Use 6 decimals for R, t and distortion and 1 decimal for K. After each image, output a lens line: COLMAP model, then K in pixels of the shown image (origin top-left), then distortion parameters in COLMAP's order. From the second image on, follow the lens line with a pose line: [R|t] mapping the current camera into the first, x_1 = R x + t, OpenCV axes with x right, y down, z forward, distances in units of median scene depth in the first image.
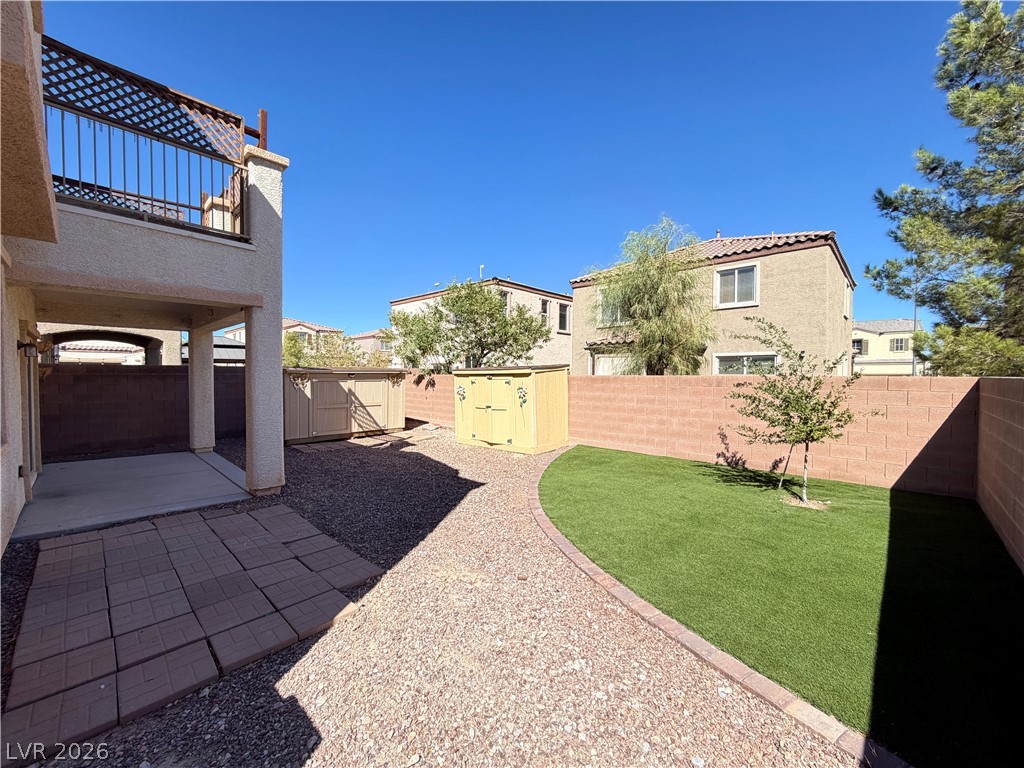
lens RADIAL K [[408.5, 0, 509.0], [0, 408.5, 384.1], [0, 0, 1]] dist [-0.000654, 0.000123]
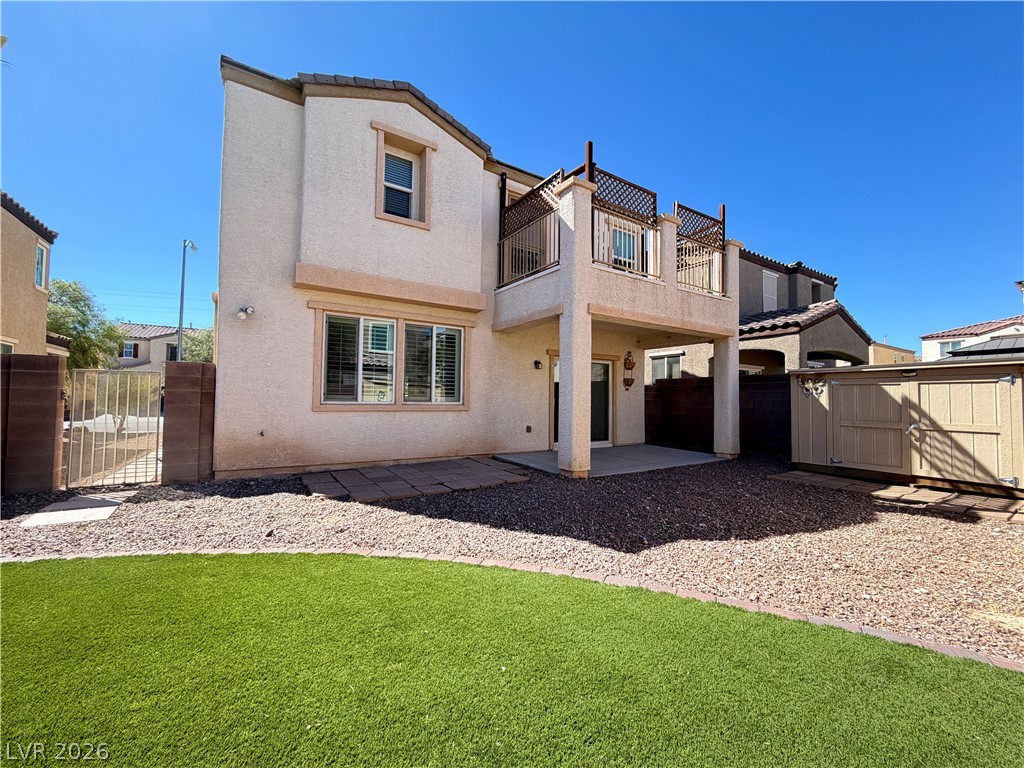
lens RADIAL K [[408.5, 0, 509.0], [0, 408.5, 384.1], [0, 0, 1]] dist [-0.000654, 0.000123]
pose [[-0.238118, -0.043002, -0.970284, 0.322226], [-0.038910, 0.998640, -0.034710, 0.037189], [0.970457, 0.029488, -0.239467, 0.639696]]
